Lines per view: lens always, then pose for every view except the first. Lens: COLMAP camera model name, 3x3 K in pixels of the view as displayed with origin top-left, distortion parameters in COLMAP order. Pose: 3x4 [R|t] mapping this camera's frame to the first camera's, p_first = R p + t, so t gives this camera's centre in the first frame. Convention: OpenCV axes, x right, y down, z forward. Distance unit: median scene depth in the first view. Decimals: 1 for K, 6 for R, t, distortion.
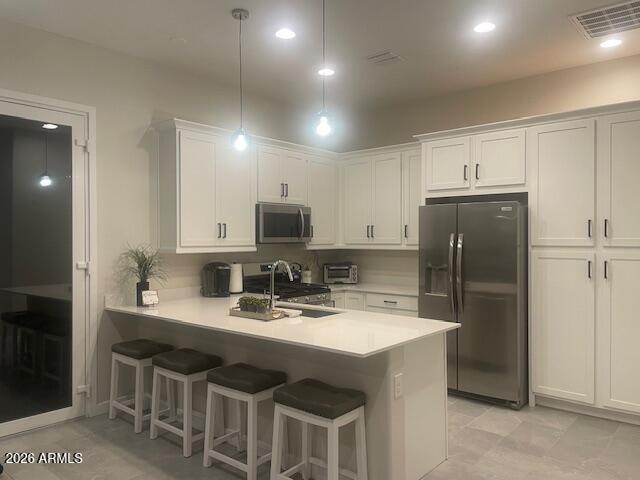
lens RADIAL K [[484.8, 0, 321.7], [0, 484.8, 237.6], [0, 0, 1]] dist [0.063221, -0.013604]
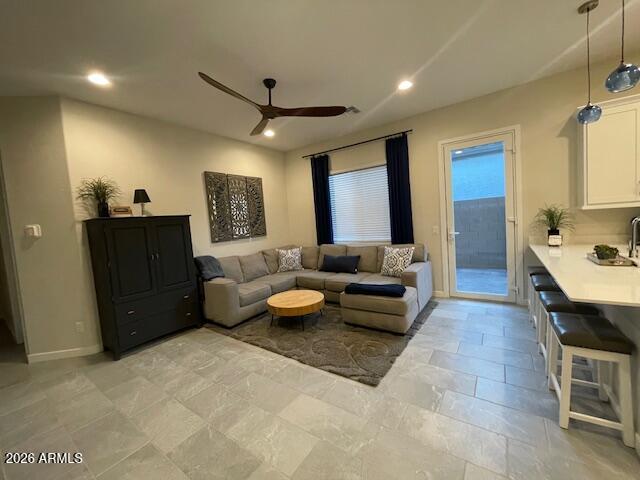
lens RADIAL K [[259.1, 0, 317.8], [0, 259.1, 238.3], [0, 0, 1]] dist [0.000862, -0.000435]
pose [[0.089071, 0.062723, -0.994048, 0.368624], [0.068997, 0.995229, 0.068980, 0.012157], [0.993633, -0.074731, 0.084319, 0.221196]]
